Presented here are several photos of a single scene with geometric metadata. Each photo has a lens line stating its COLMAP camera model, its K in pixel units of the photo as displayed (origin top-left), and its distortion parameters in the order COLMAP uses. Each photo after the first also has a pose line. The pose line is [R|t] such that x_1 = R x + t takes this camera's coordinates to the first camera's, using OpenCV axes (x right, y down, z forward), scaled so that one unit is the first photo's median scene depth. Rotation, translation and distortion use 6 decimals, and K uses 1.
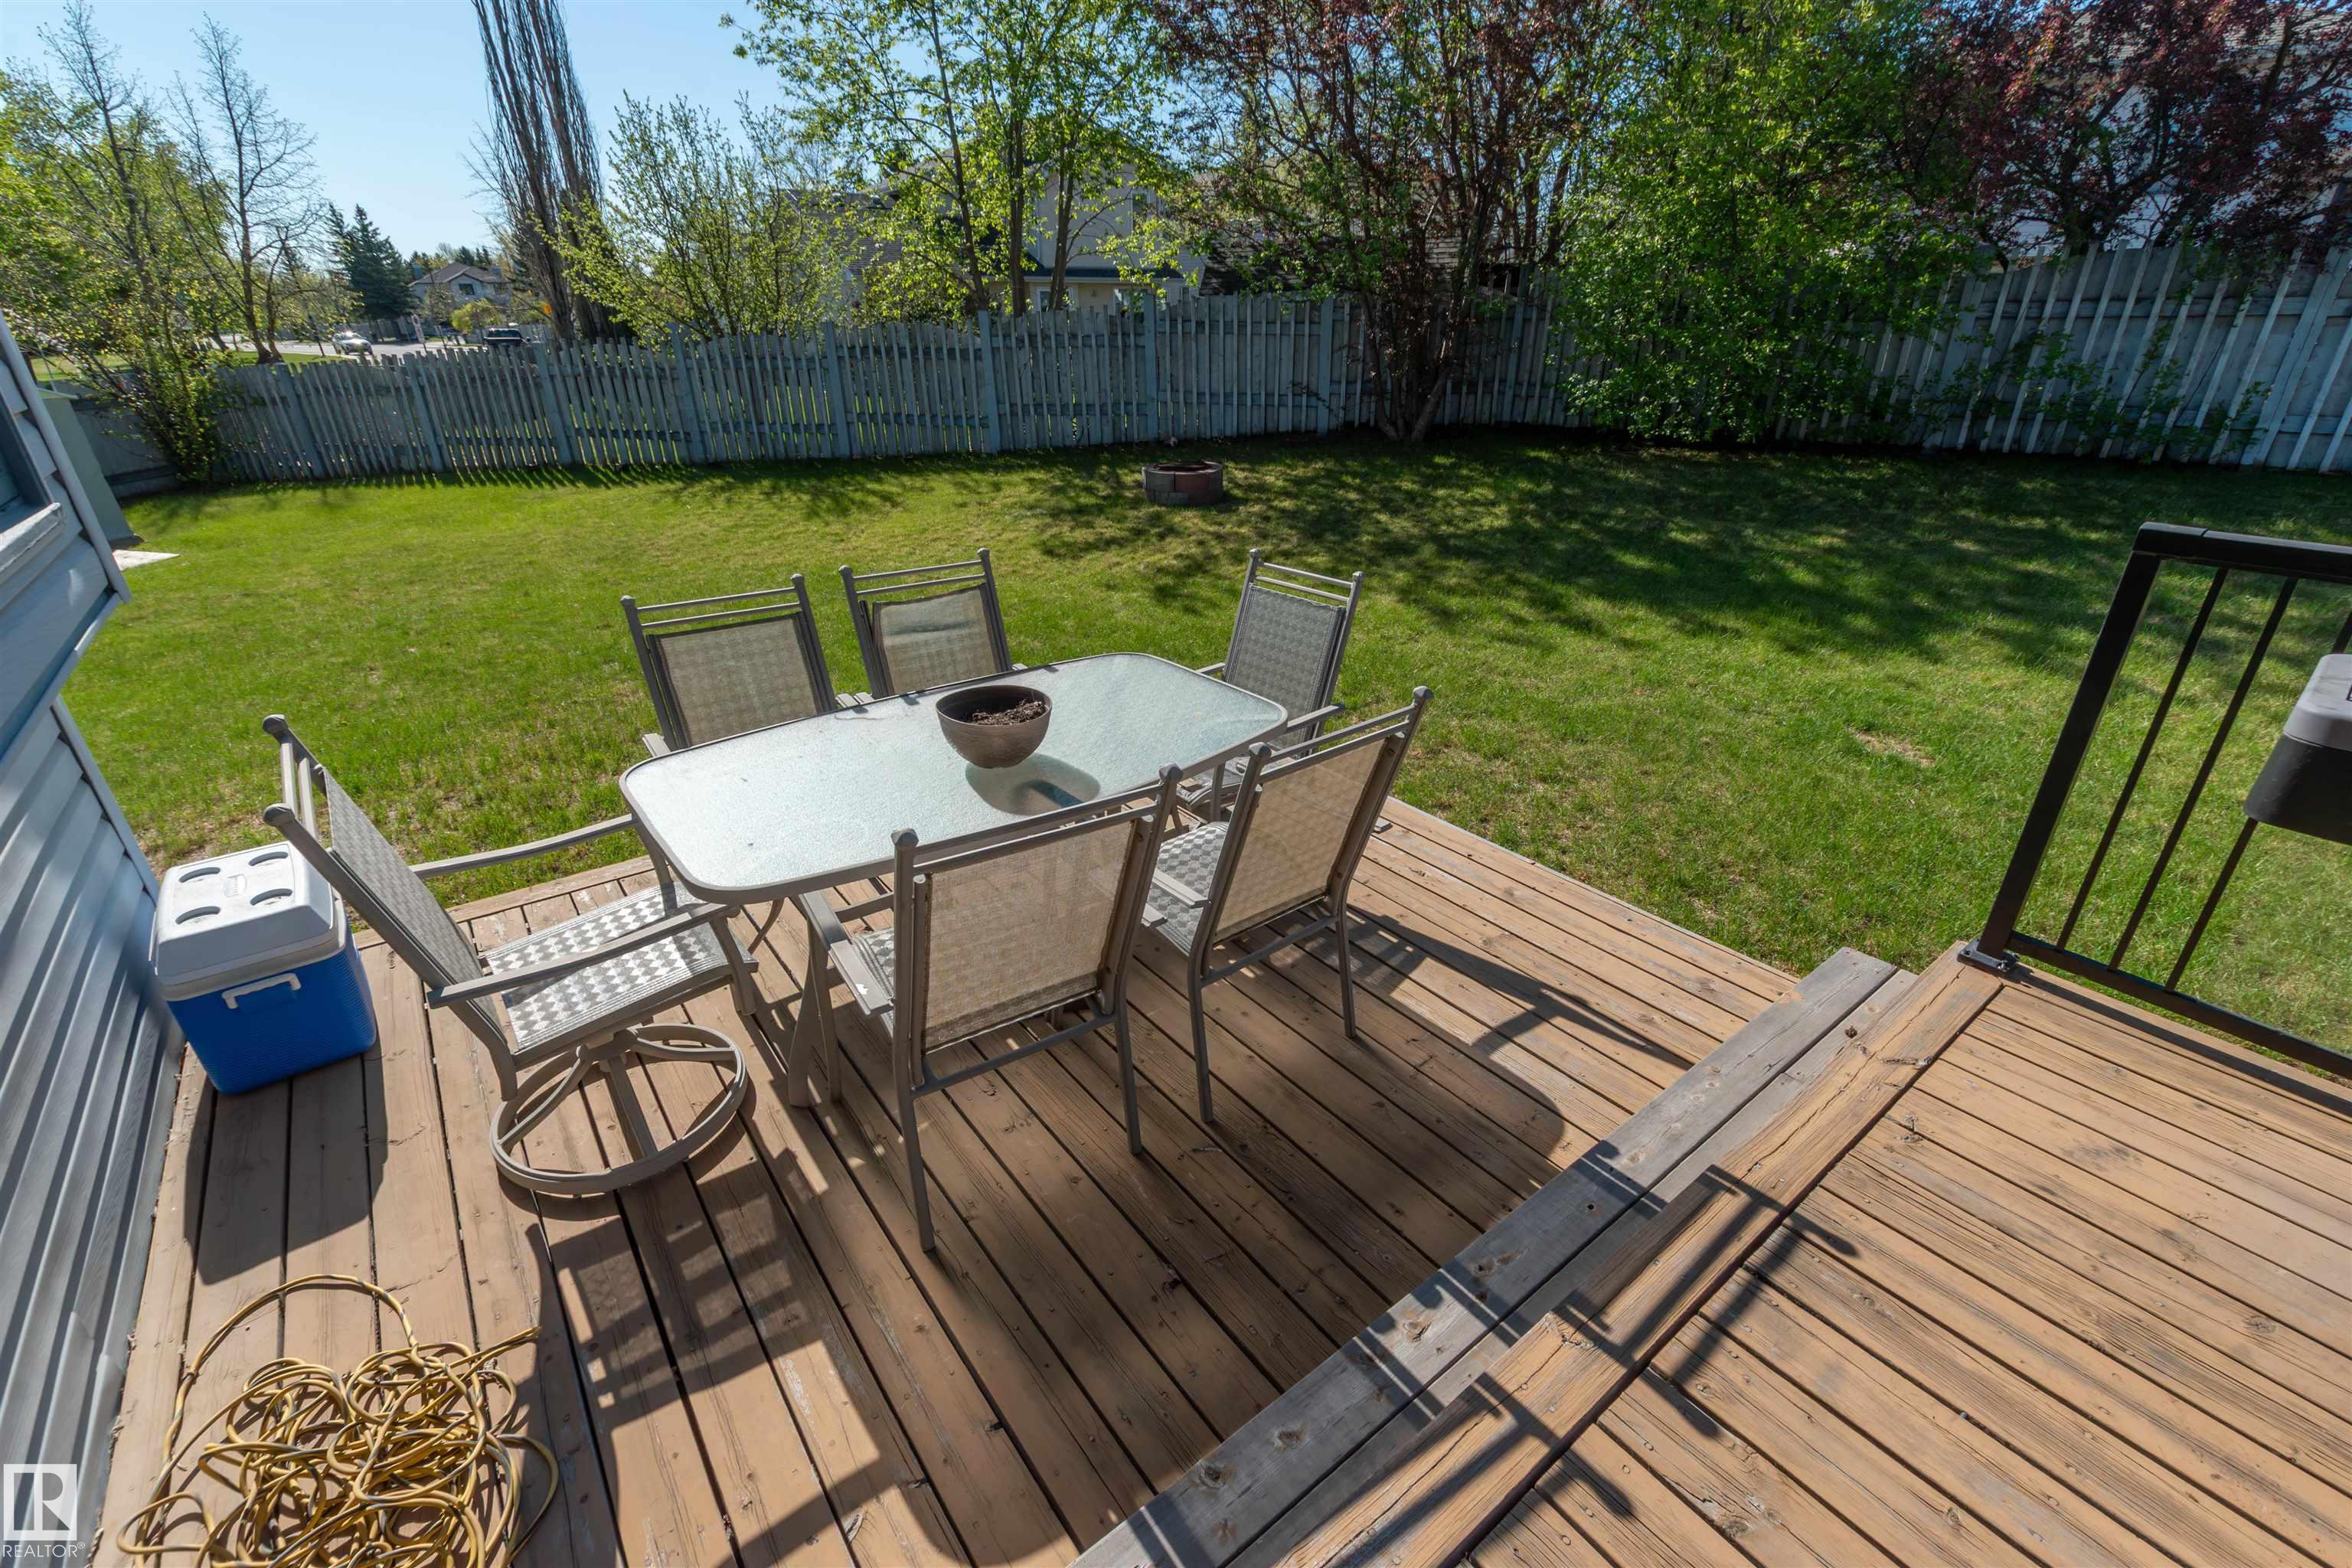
lens RADIAL K [[1059.7, 0, 1188.2], [0, 1059.7, 779.2], [0, 0, 1]] dist [0.001414, -0.000409]
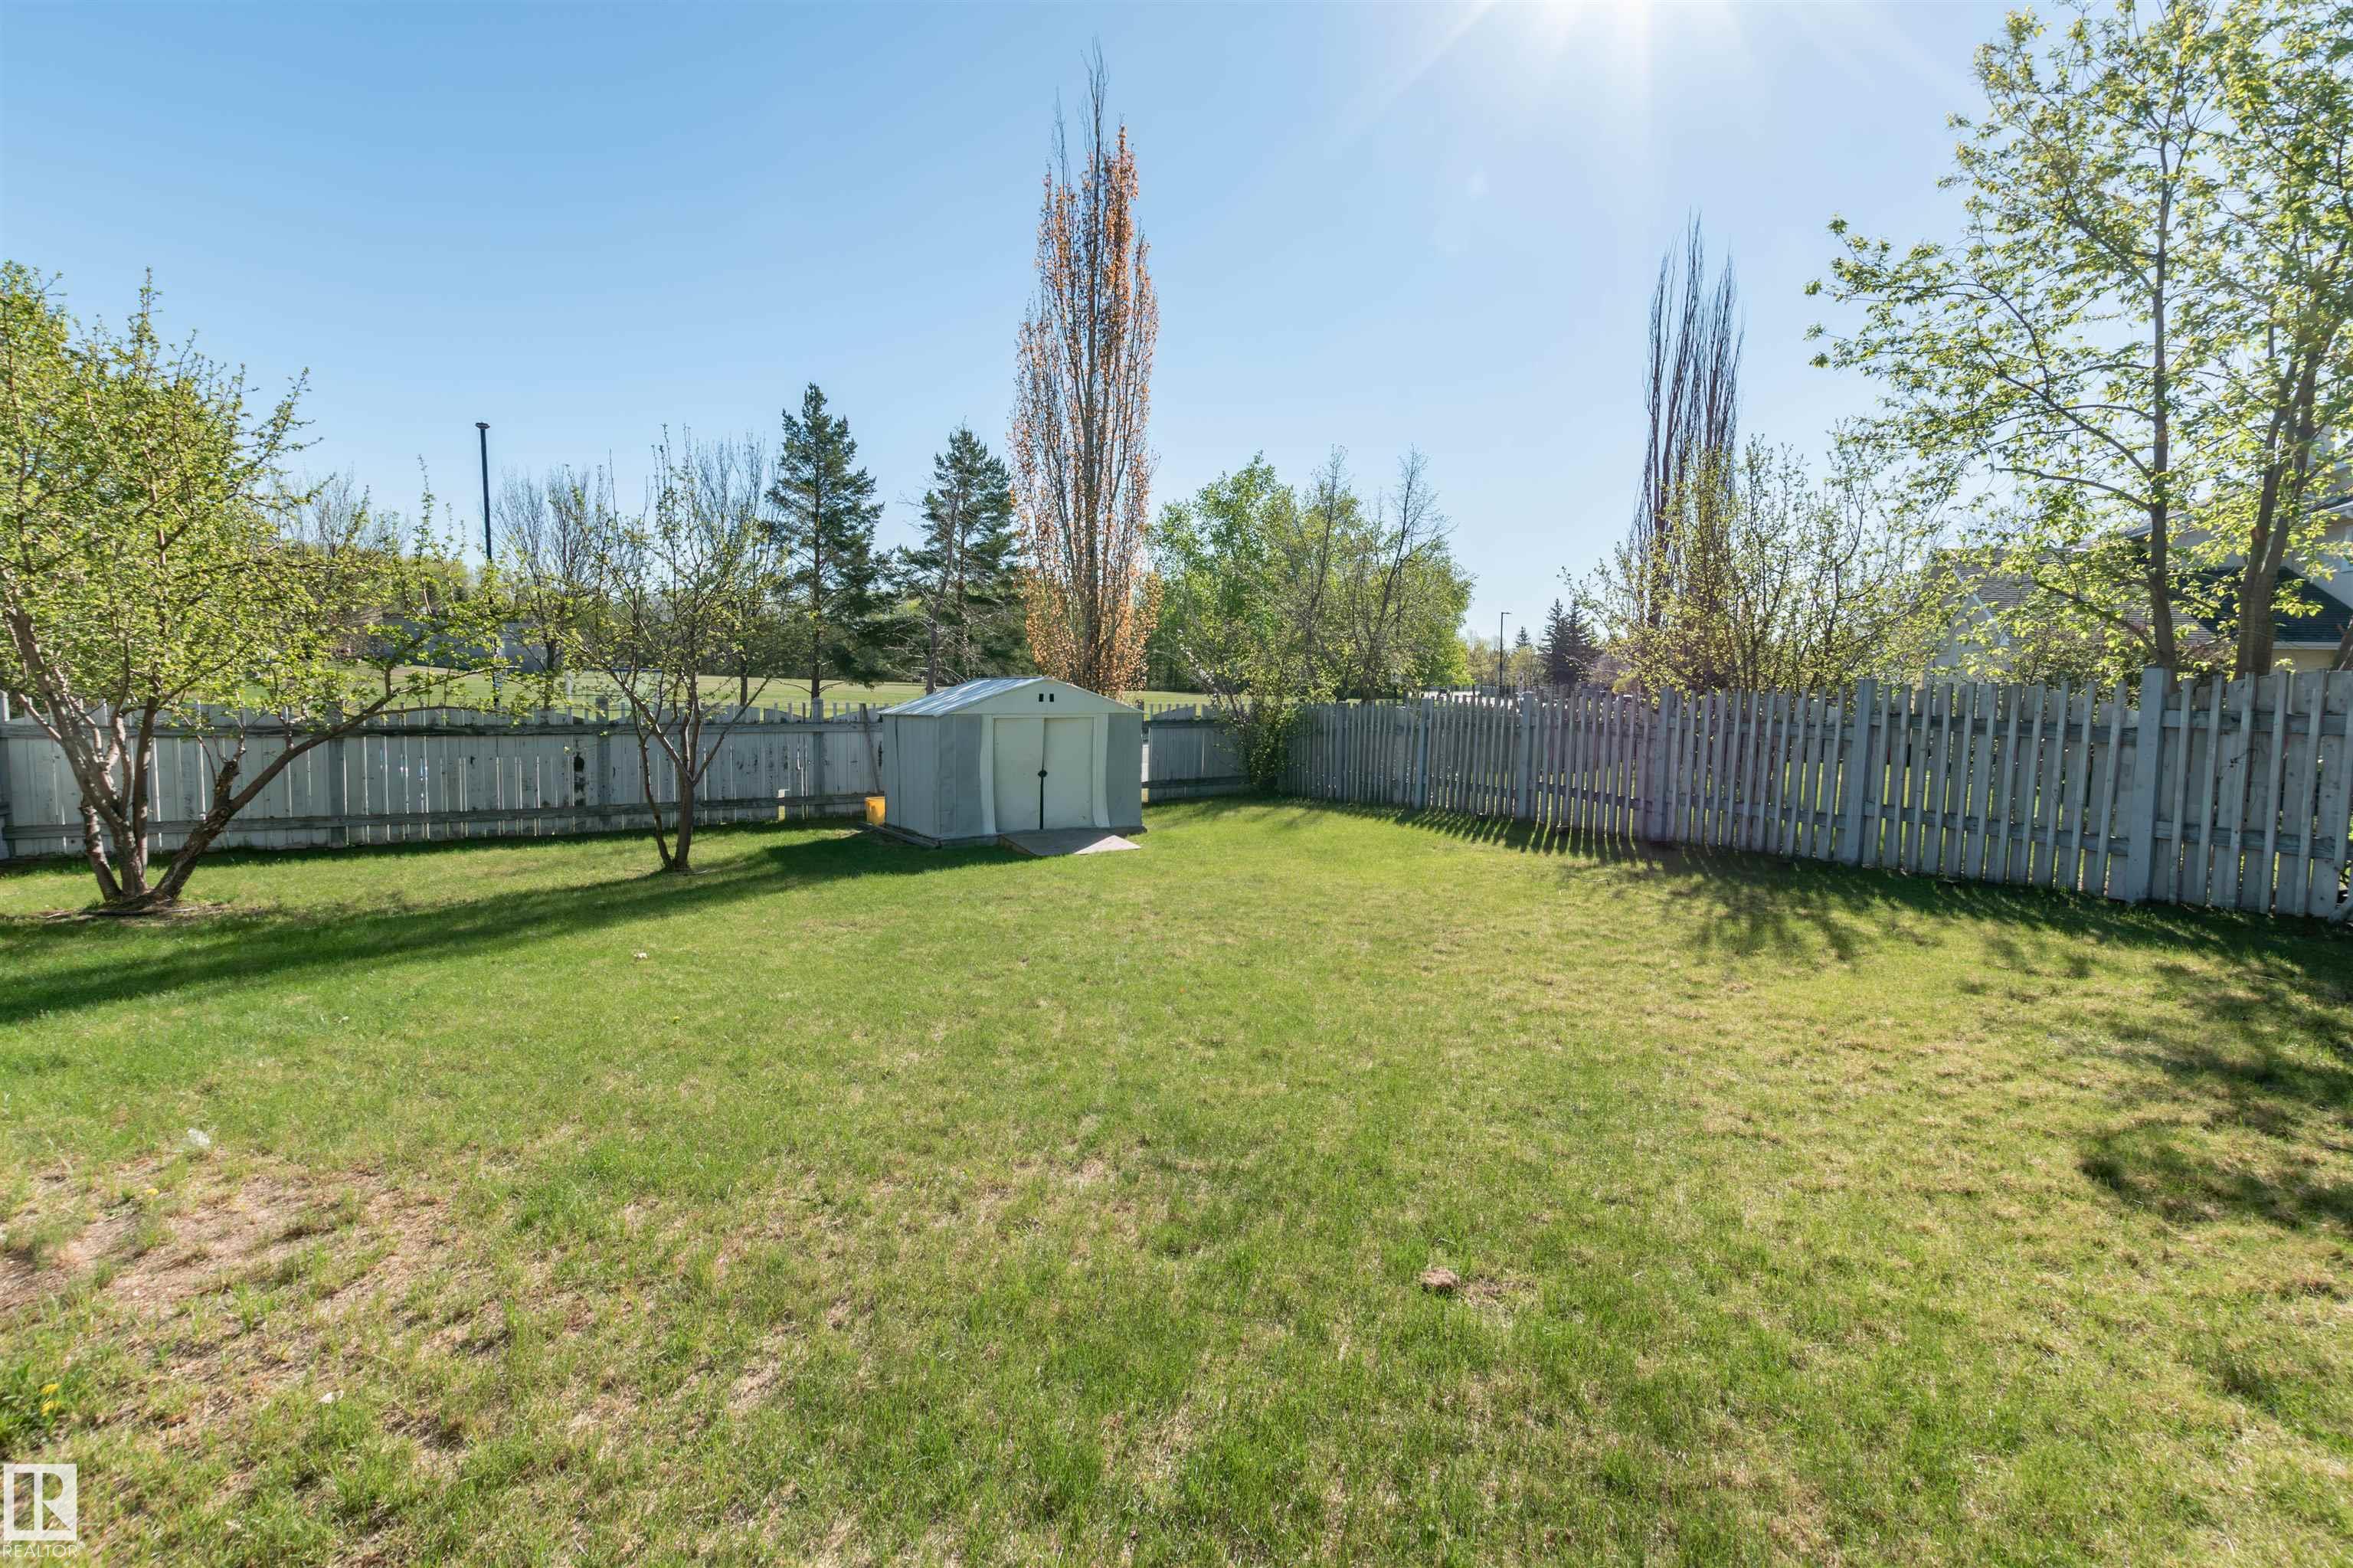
lens RADIAL K [[1050.7, 0, 1228.4], [0, 1050.7, 756.2], [0, 0, 1]] dist [0.001497, 0.000368]
pose [[0.560024, 0.084441, -0.824162, 0.001938], [-0.362349, 0.919564, -0.152003, -0.125897], [0.745034, 0.383760, 0.545575, 0.326133]]
